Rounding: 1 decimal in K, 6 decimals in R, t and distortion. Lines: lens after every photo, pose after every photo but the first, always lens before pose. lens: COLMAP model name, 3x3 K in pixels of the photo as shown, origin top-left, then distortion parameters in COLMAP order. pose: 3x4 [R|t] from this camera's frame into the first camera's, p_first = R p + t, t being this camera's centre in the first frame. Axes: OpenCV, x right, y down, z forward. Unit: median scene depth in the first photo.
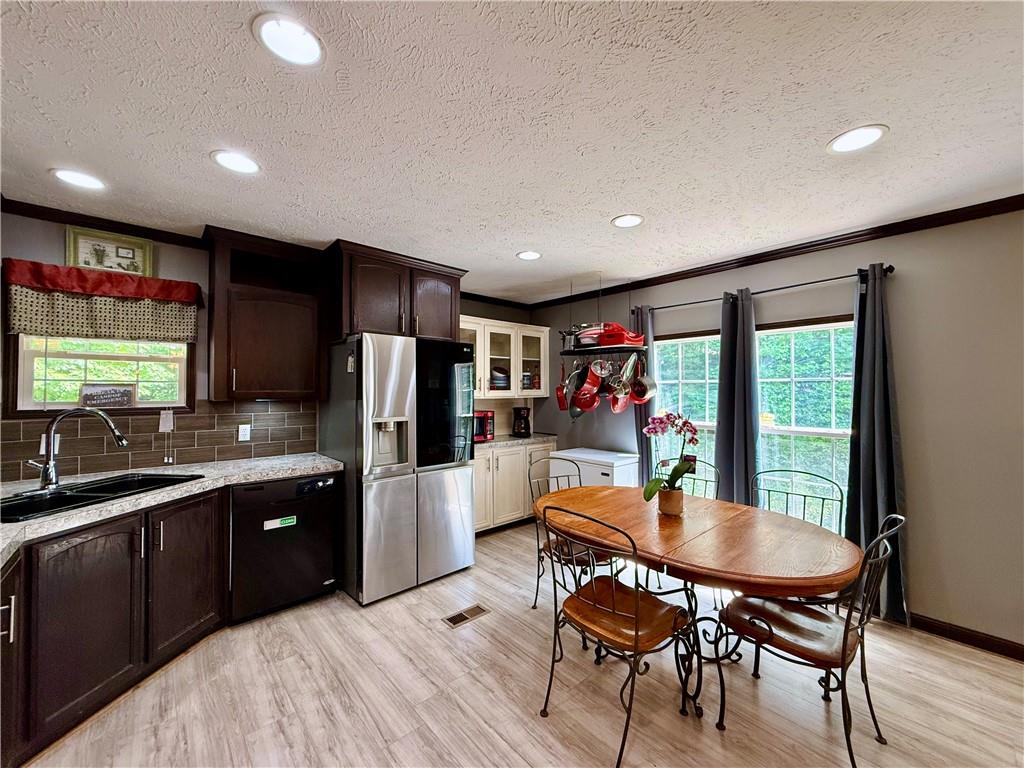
lens RADIAL K [[405.5, 0, 516.7], [0, 405.5, 382.5], [0, 0, 1]] dist [-0.003419, 0.000156]
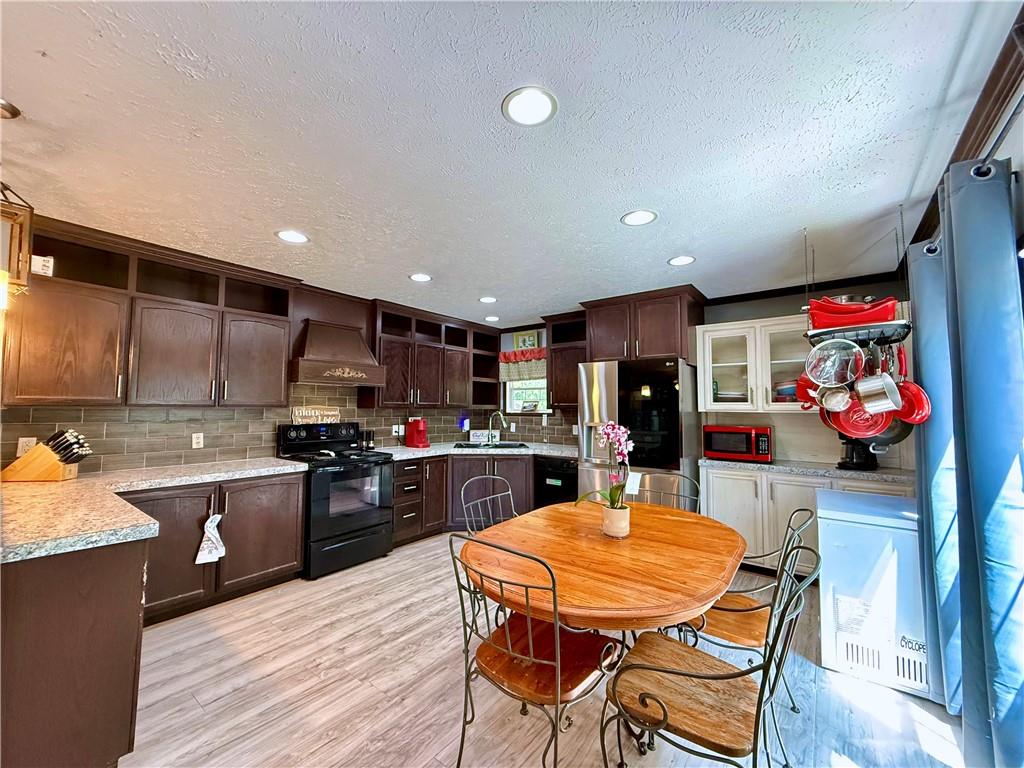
lens RADIAL K [[405.5, 0, 509.2], [0, 405.5, 381.6], [0, 0, 1]] dist [-0.003419, 0.000156]
pose [[0.178299, -0.061515, -0.982052, 0.968304], [0.020949, 0.998055, -0.058714, 0.021352], [0.983753, -0.010105, 0.179240, 0.465858]]
